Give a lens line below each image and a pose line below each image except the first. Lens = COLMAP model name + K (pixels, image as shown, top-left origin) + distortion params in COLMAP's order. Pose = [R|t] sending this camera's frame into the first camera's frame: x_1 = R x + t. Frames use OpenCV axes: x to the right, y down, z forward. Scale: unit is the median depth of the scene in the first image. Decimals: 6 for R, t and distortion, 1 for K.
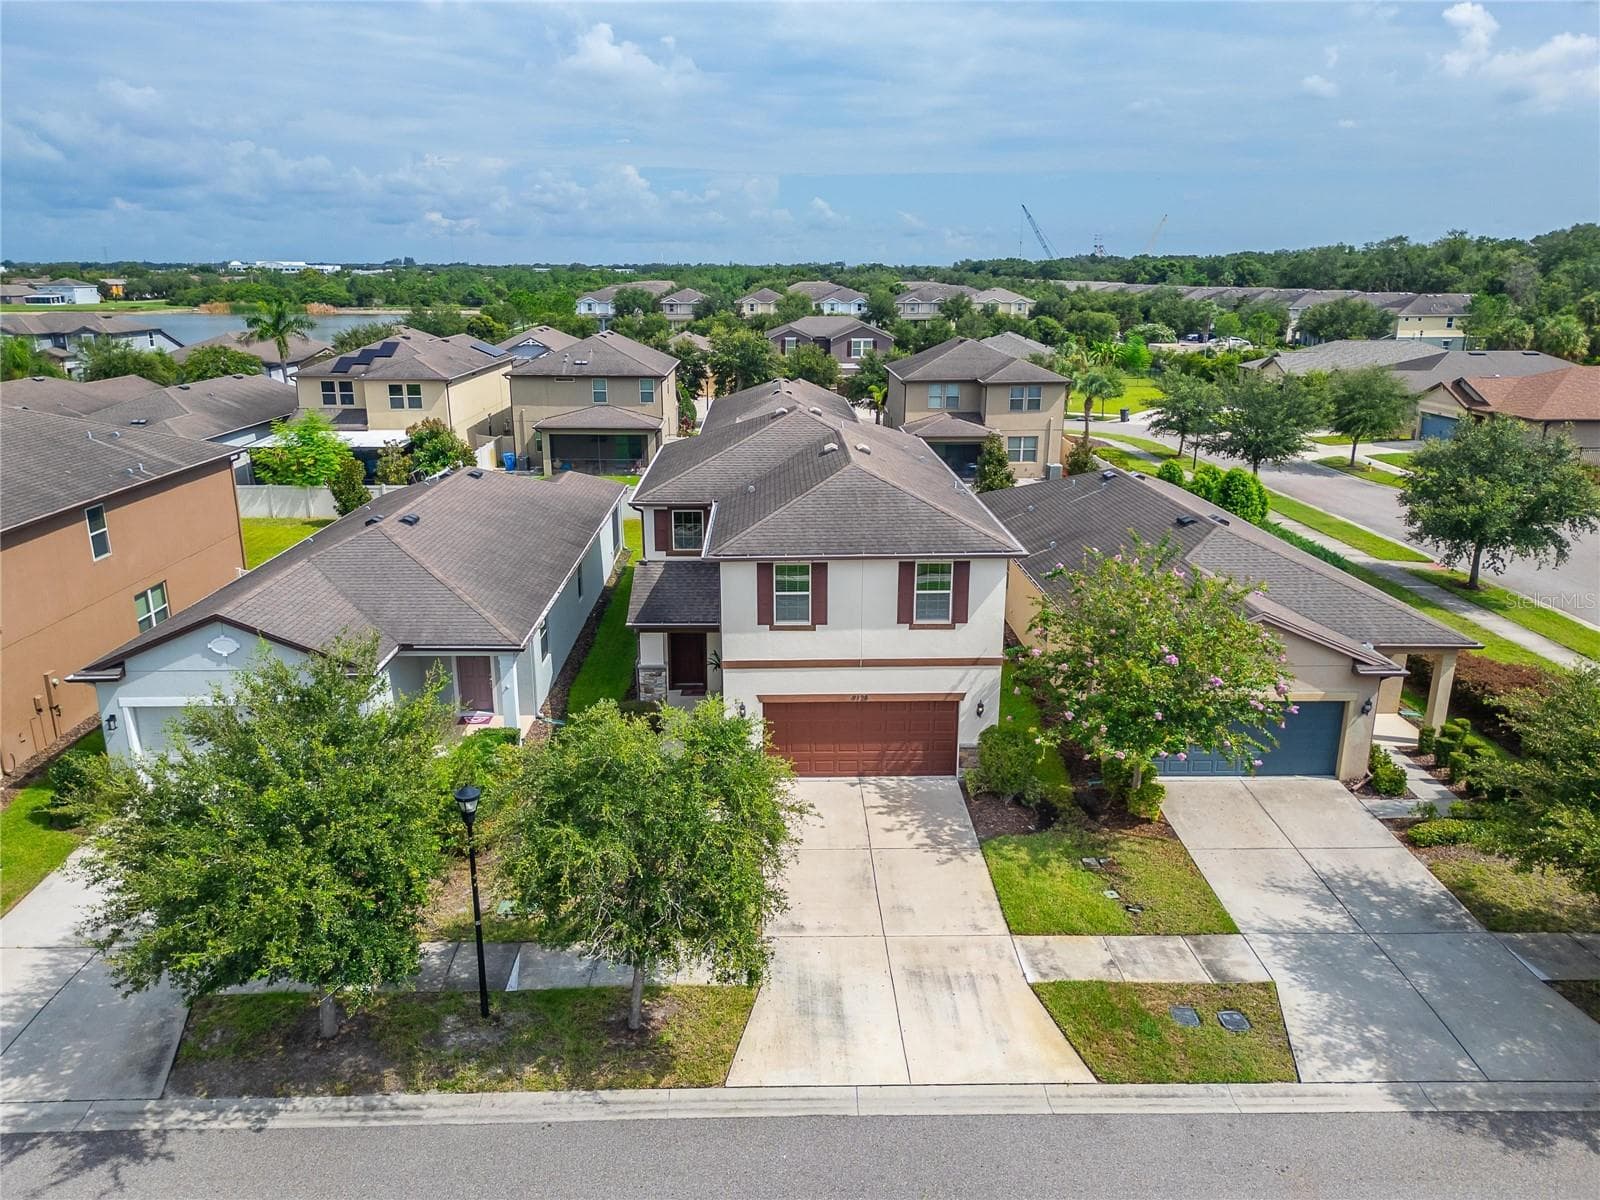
lens RADIAL K [[1130.0, 0, 793.2], [0, 1130.0, 598.7], [0, 0, 1]] dist [0.072776, -0.071020]
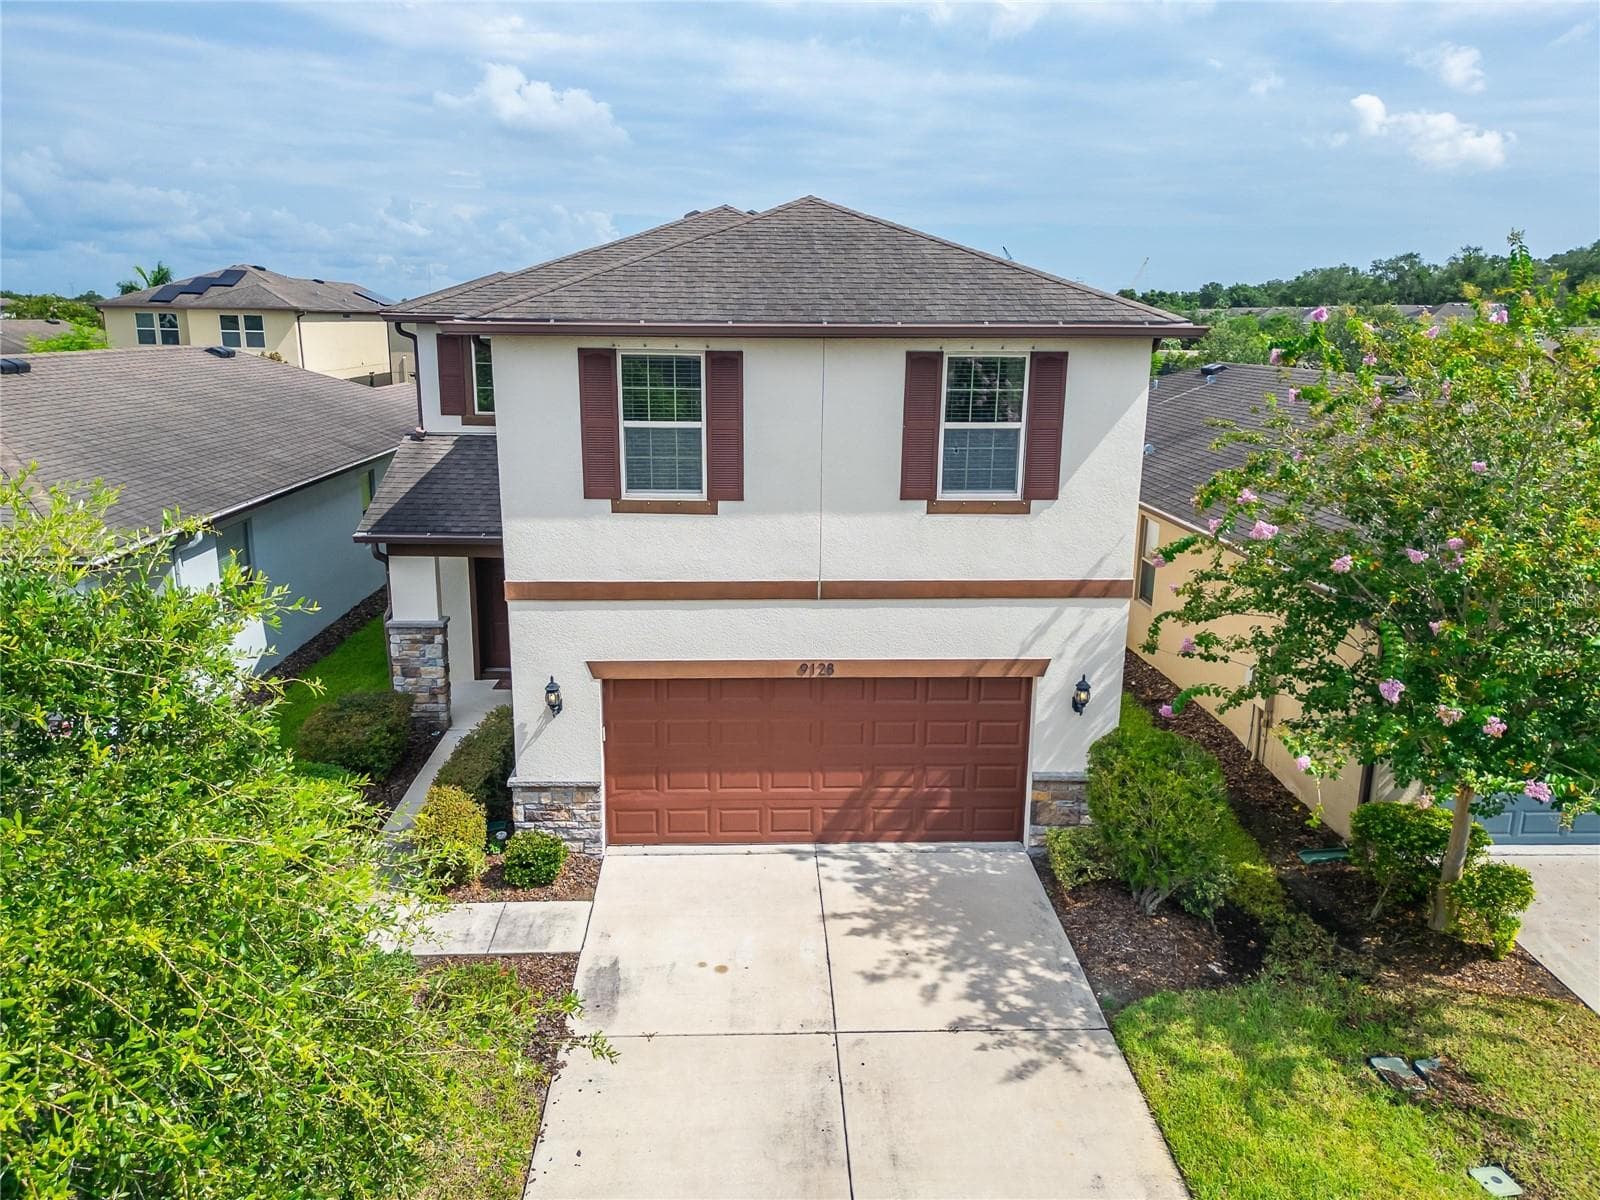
lens RADIAL K [[1133.0, 0, 793.3], [0, 1133.0, 622.5], [0, 0, 1]] dist [0.072611, -0.070175]
pose [[0.999802, 0.006218, 0.018926, 0.041448], [-0.005838, 0.999782, -0.020062, 0.078885], [-0.019047, 0.019948, 0.999620, 0.552069]]
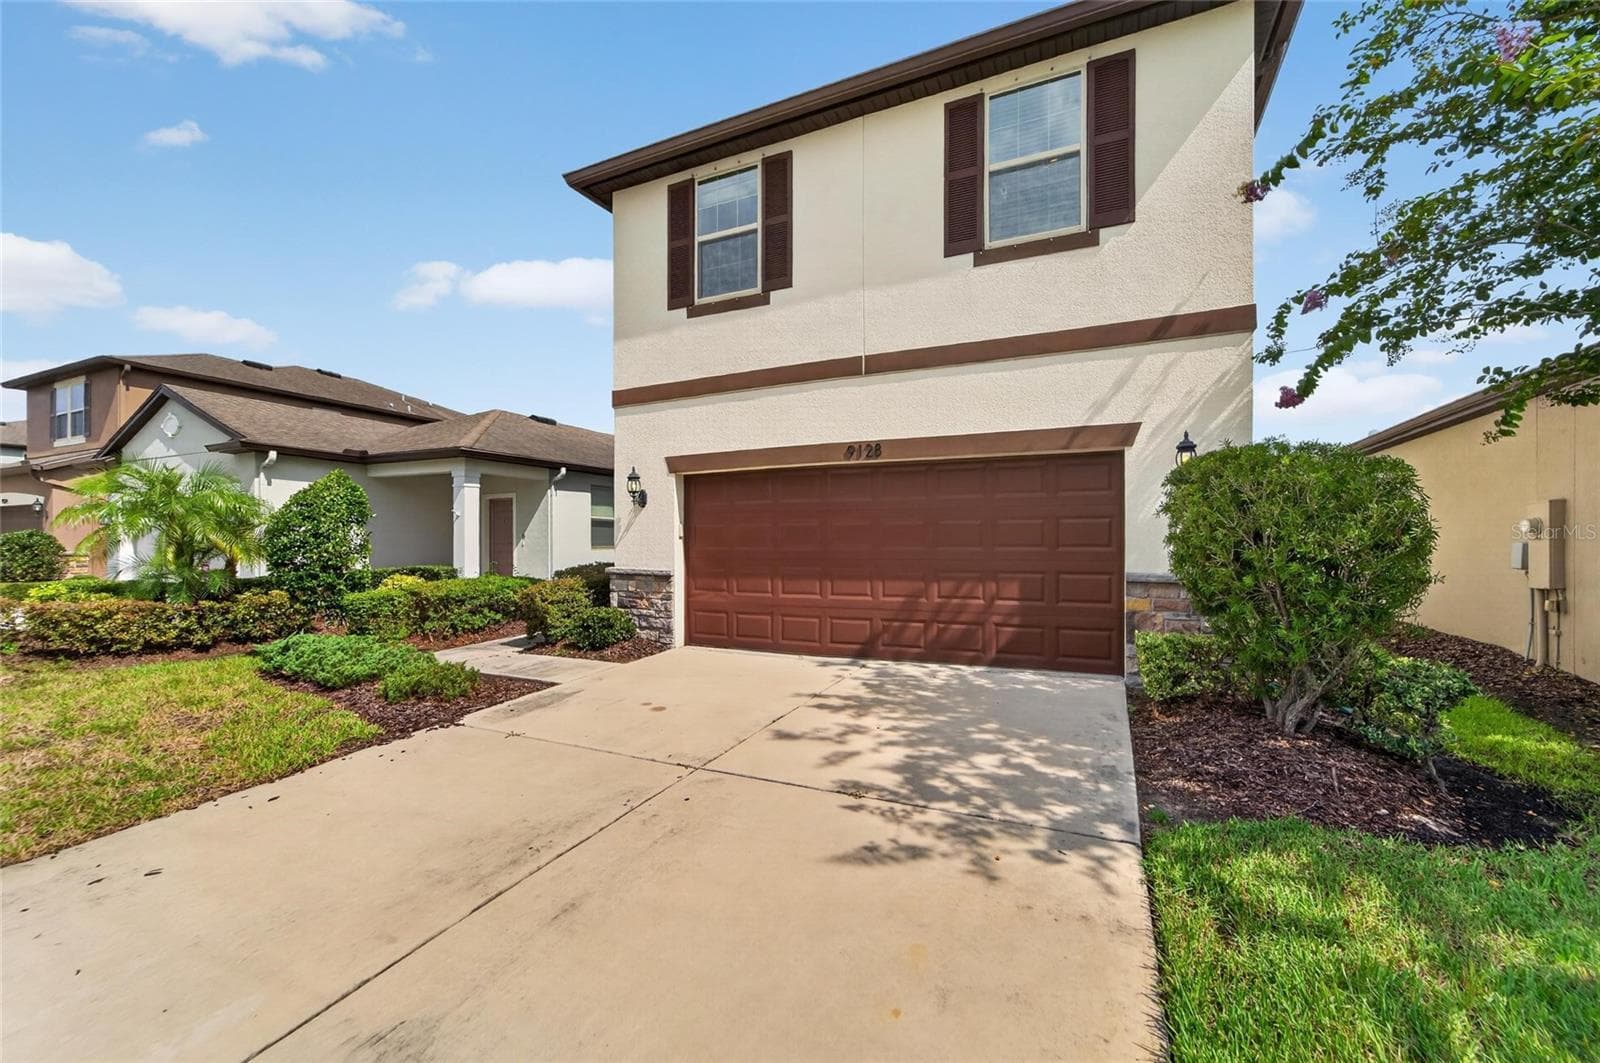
lens RADIAL K [[659.3, 0, 784.6], [0, 659.3, 544.4], [0, 0, 1]] dist [0.000923, 0.000142]
pose [[0.887092, 0.000697, -0.461592, 0.151151], [-0.128549, 0.960811, -0.245595, 0.189450], [0.443331, 0.277202, 0.852418, 0.790032]]
